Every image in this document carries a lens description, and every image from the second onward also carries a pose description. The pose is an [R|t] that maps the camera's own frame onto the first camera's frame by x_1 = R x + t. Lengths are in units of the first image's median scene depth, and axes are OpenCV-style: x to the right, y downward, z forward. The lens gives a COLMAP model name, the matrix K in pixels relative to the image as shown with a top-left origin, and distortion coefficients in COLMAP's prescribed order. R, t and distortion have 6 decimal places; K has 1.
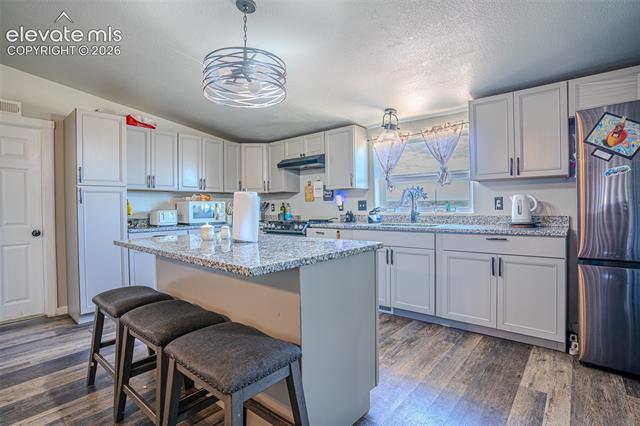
lens RADIAL K [[311.6, 0, 318.9], [0, 311.6, 212.4], [0, 0, 1]] dist [-0.050291, 0.011233]
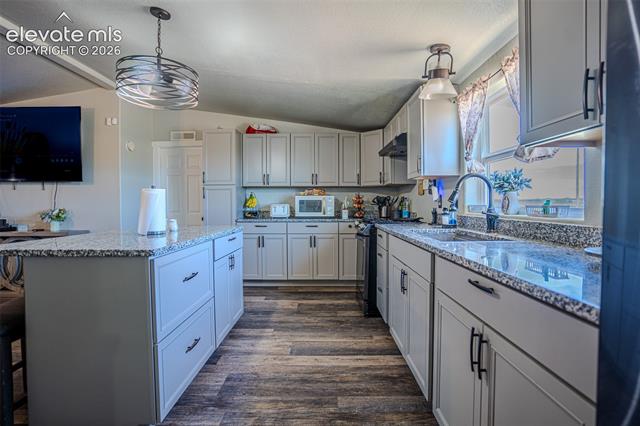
lens RADIAL K [[311.6, 0, 321.1], [0, 311.6, 212.5], [0, 0, 1]] dist [-0.050291, 0.011233]
pose [[0.656329, 0.035873, -0.753621, 0.546285], [-0.019549, 0.999342, 0.030544, -0.014387], [0.754221, -0.005314, 0.656599, 0.419742]]
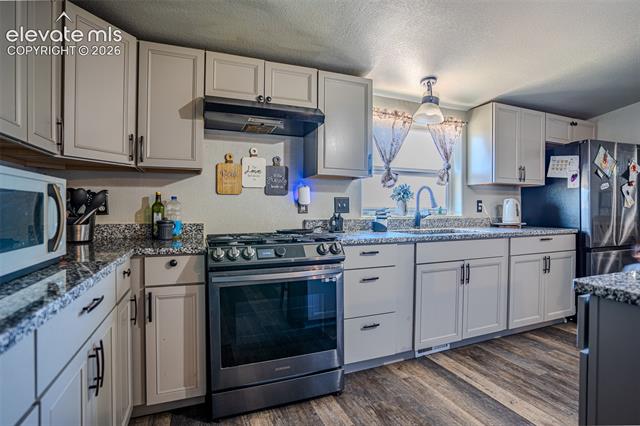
lens RADIAL K [[311.6, 0, 316.1], [0, 311.6, 210.7], [0, 0, 1]] dist [-0.050291, 0.011233]
pose [[0.468925, 0.008346, 0.883199, -0.558414], [0.004313, 0.999922, -0.011738, -0.003443], [-0.883227, 0.009313, 0.468852, 0.893362]]
